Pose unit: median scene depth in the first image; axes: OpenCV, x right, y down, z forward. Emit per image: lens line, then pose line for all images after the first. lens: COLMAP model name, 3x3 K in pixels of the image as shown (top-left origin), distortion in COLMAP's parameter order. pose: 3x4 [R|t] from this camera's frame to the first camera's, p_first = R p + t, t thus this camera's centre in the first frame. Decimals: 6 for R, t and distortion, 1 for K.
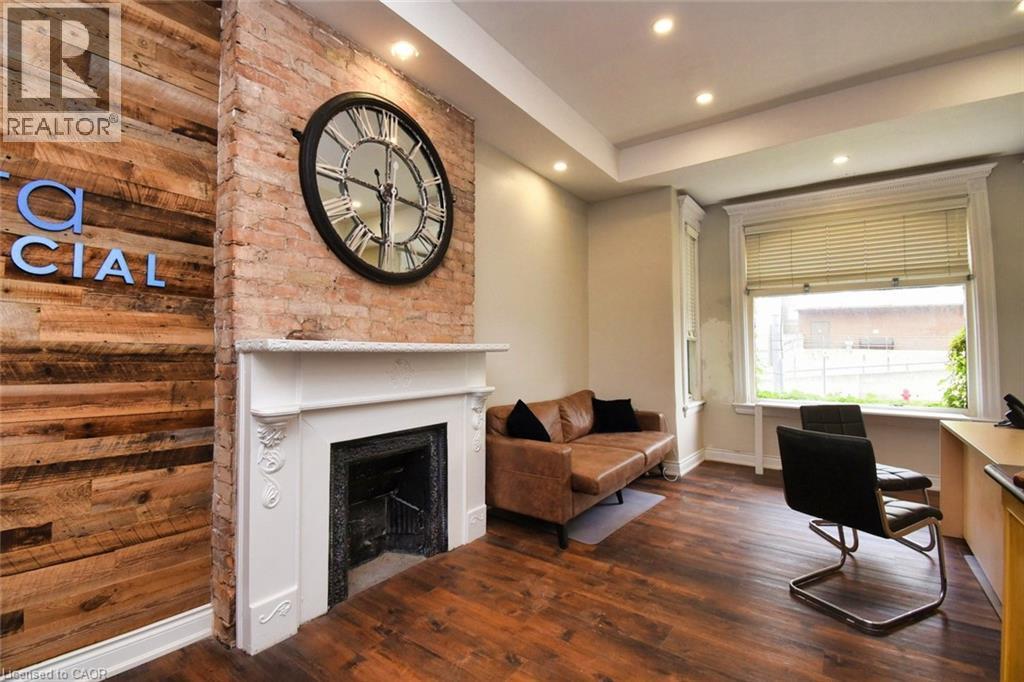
lens RADIAL K [[447.3, 0, 507.2], [0, 447.3, 342.2], [0, 0, 1]] dist [0.020375, -0.028345]
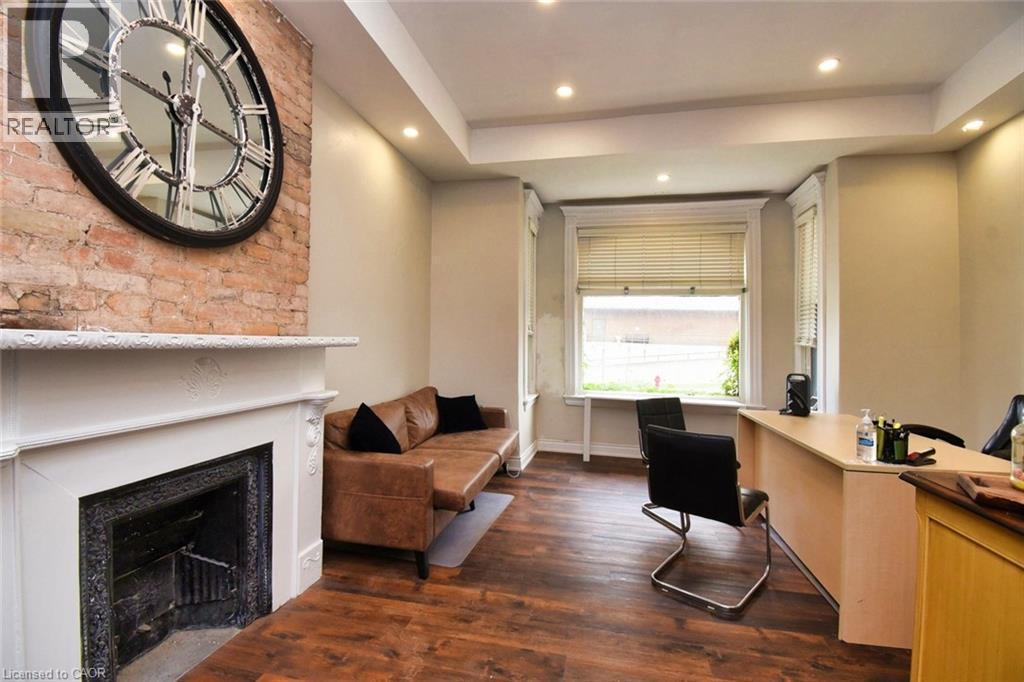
lens RADIAL K [[447.3, 0, 507.2], [0, 447.3, 342.2], [0, 0, 1]] dist [0.020375, -0.028345]
pose [[0.912843, 0.017554, 0.407932, -0.083478], [-0.028034, 0.999412, 0.019727, -0.010471], [-0.407346, -0.029444, 0.912799, 0.164955]]
